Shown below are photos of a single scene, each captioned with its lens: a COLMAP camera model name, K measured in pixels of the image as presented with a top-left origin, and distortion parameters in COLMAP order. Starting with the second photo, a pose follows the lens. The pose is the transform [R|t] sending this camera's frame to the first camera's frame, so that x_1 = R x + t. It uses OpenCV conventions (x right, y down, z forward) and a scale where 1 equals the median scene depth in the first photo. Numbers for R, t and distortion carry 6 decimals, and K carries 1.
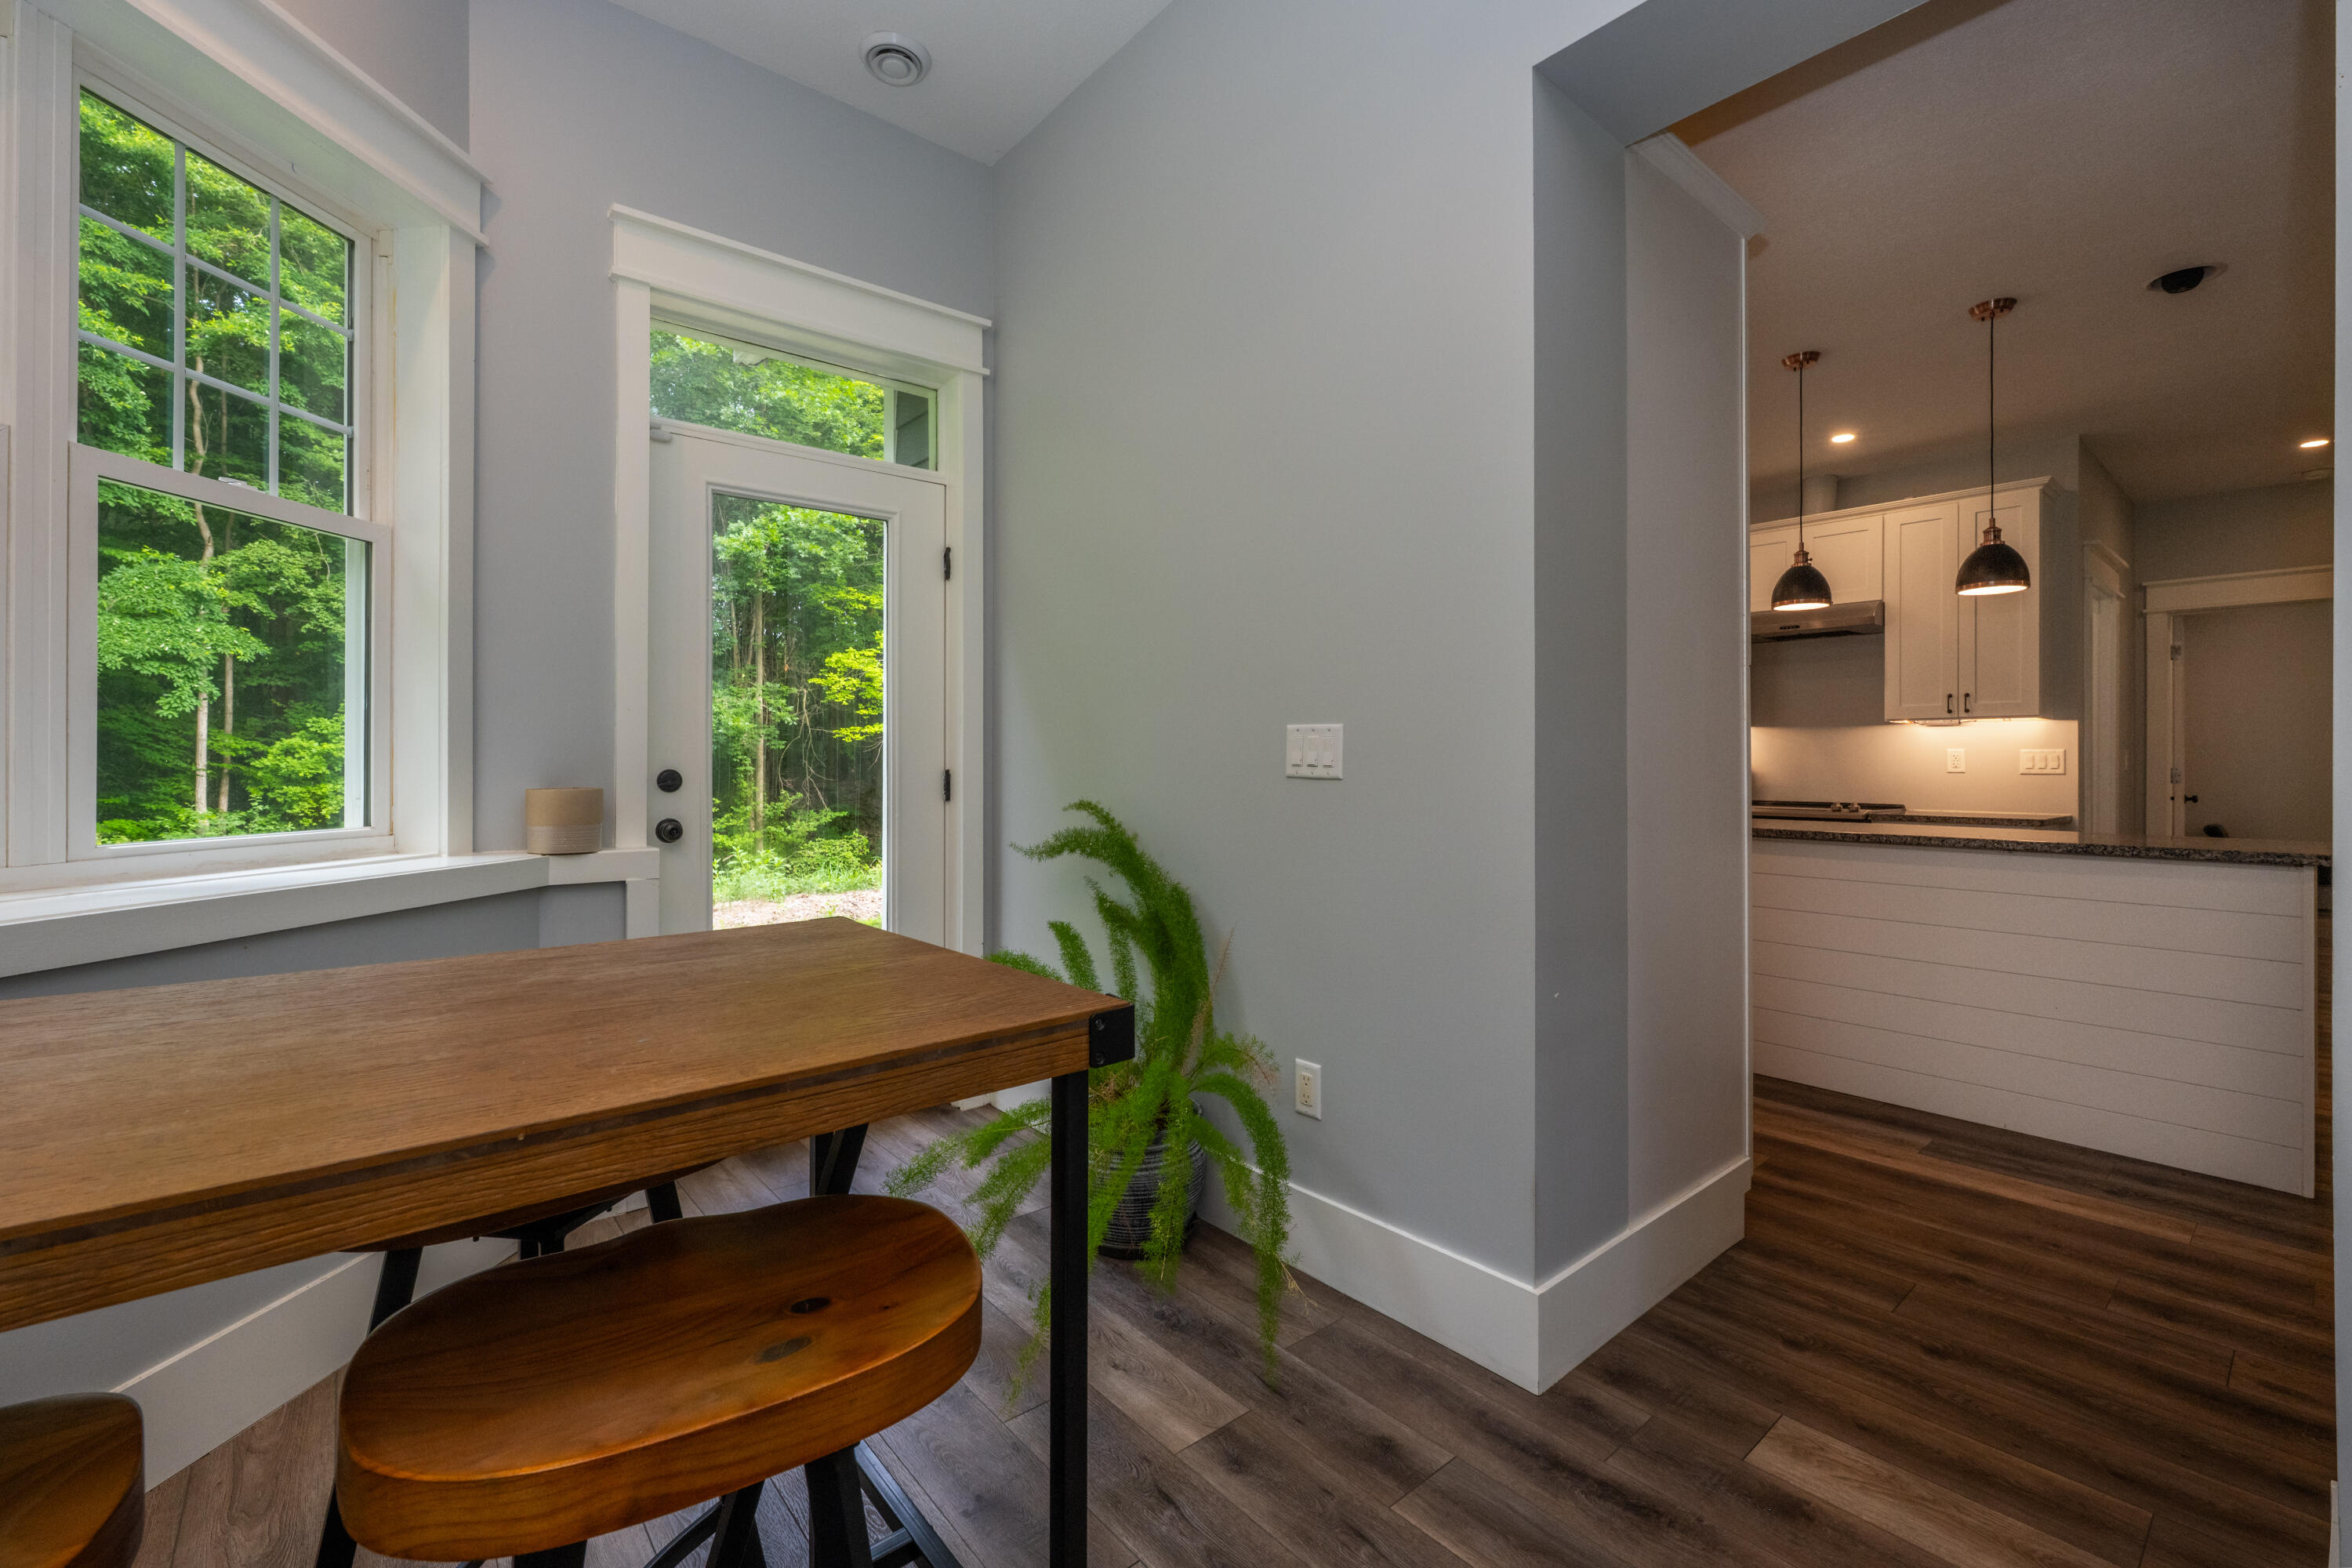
lens RADIAL K [[976.7, 0, 1220.3], [0, 976.7, 762.8], [0, 0, 1]] dist [-0.000330, -0.000269]
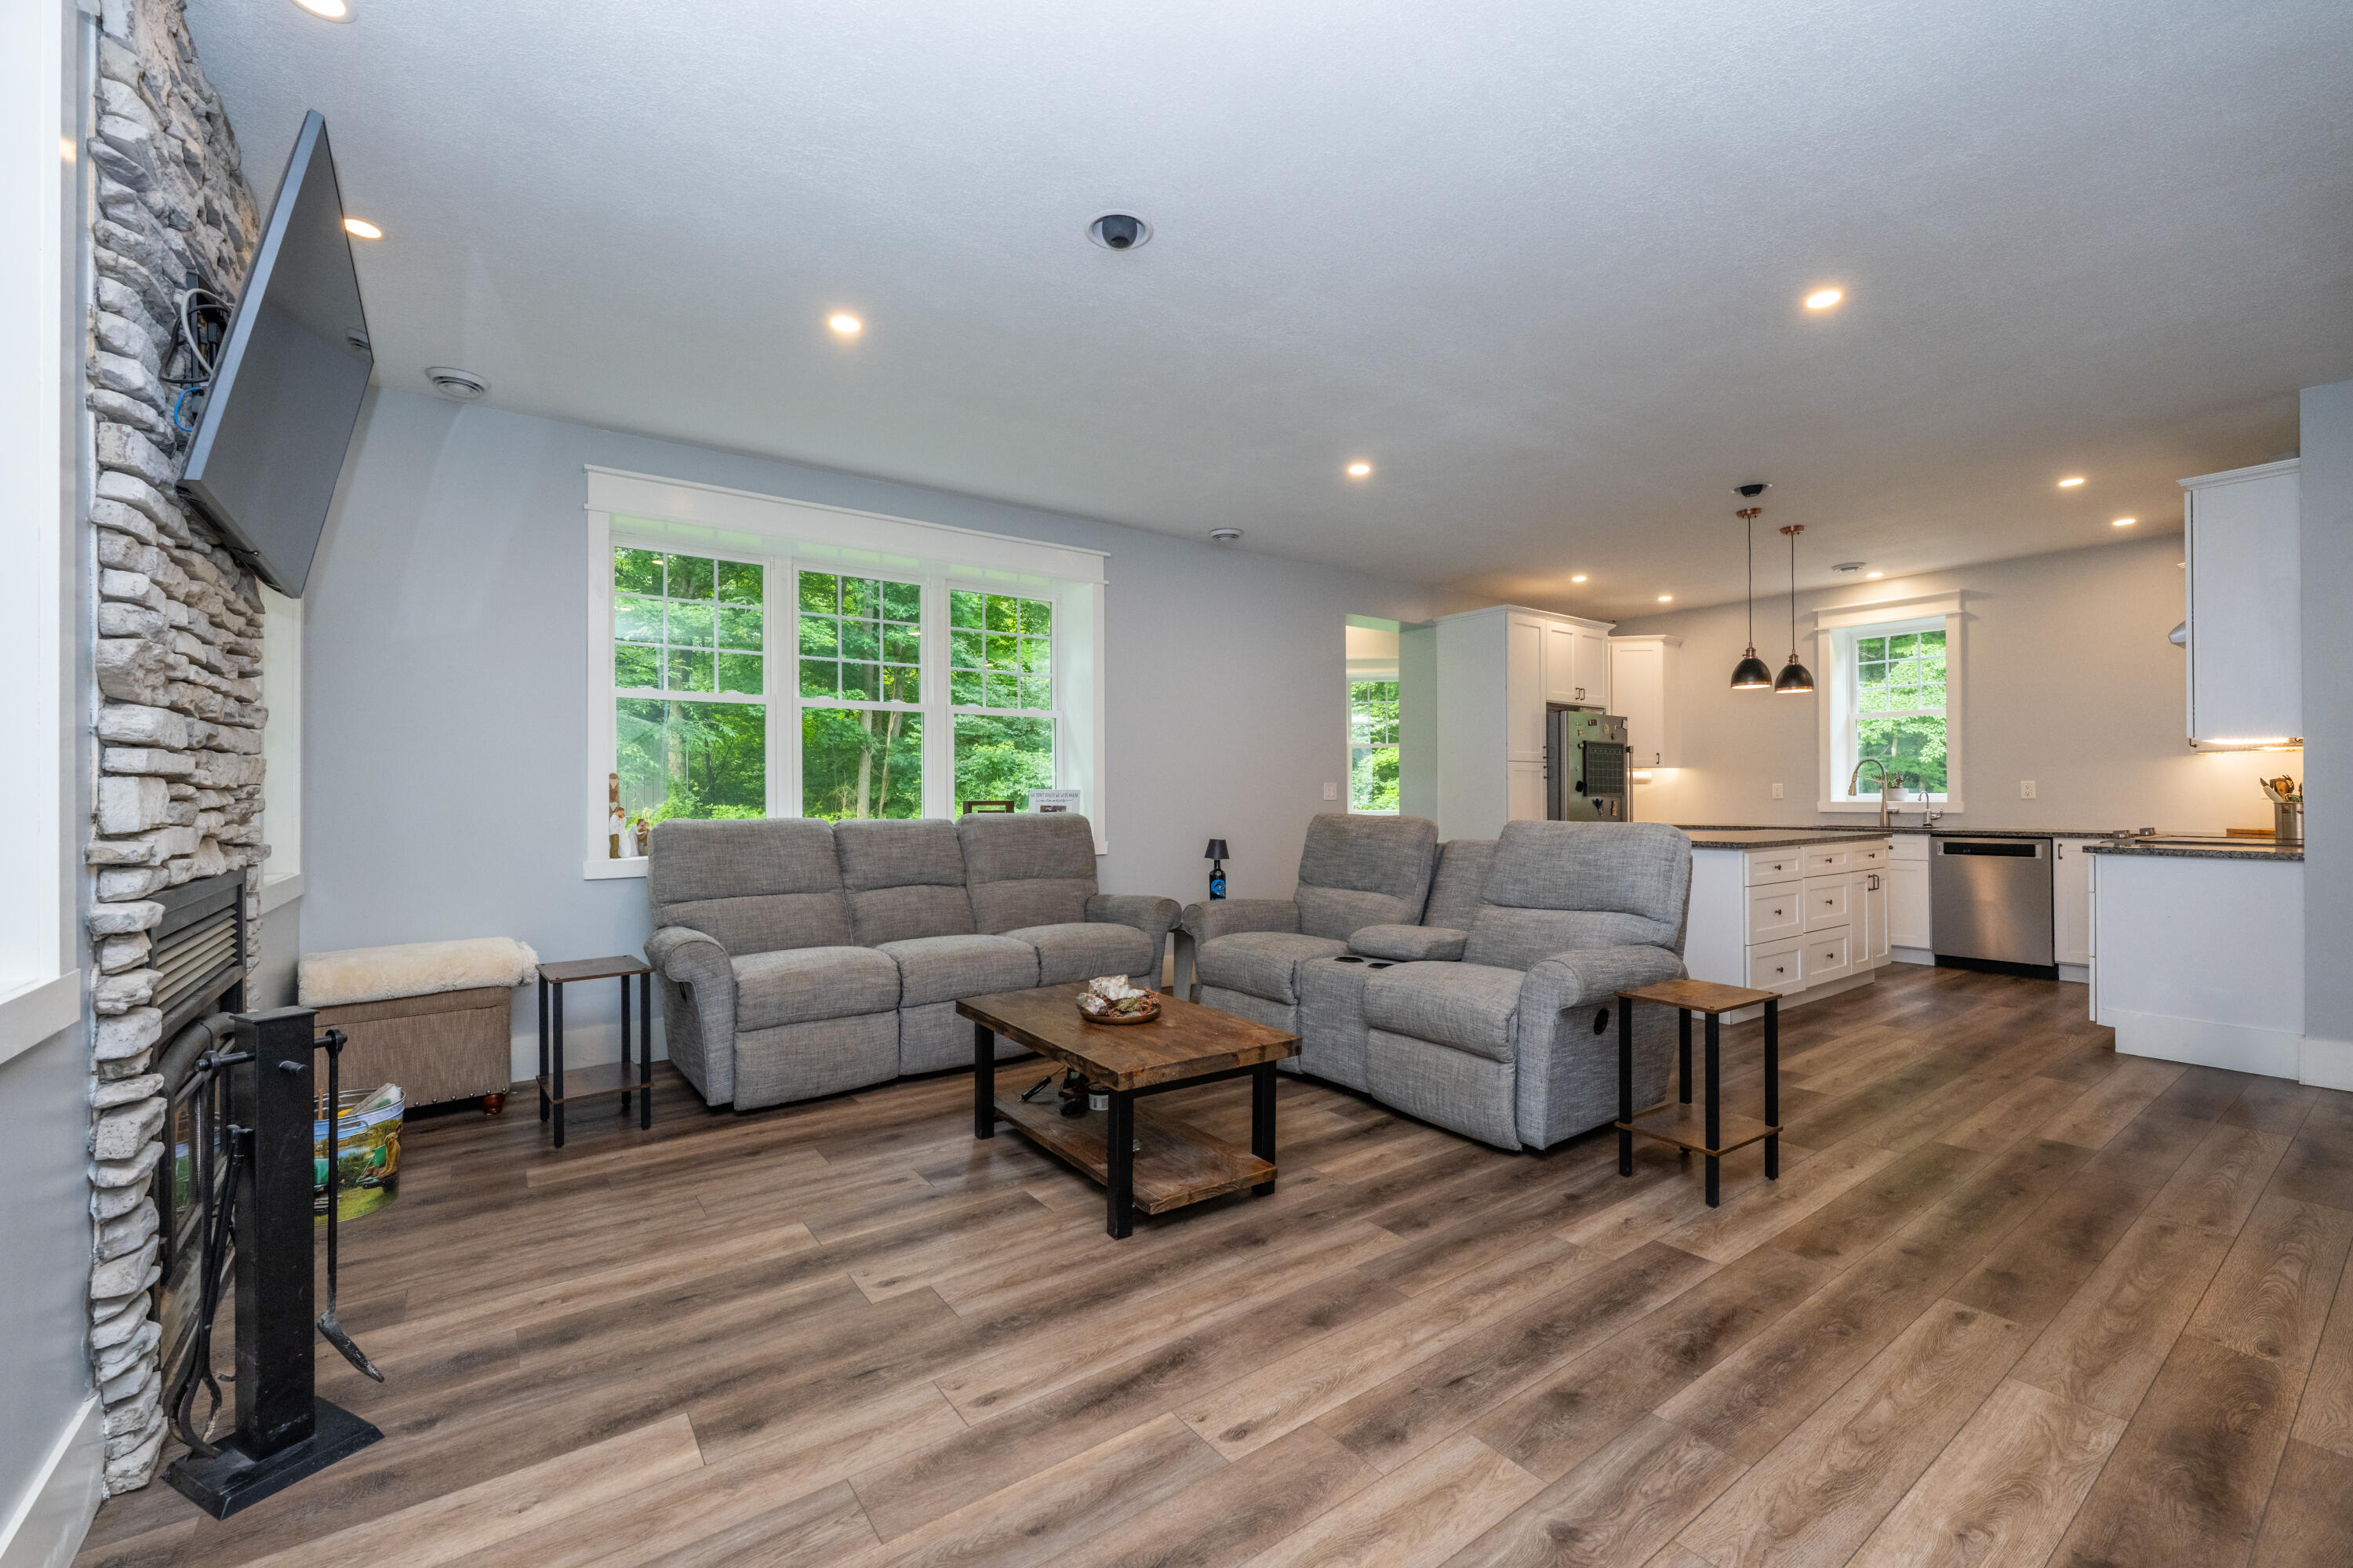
lens RADIAL K [[977.2, 0, 1164.2], [0, 977.2, 787.5], [0, 0, 1]] dist [-0.000330, -0.000269]
pose [[-0.080025, -0.007929, -0.996761, 0.404994], [0.000218, 0.999968, -0.007972, 0.000534], [0.996793, -0.000855, -0.080021, 0.027563]]
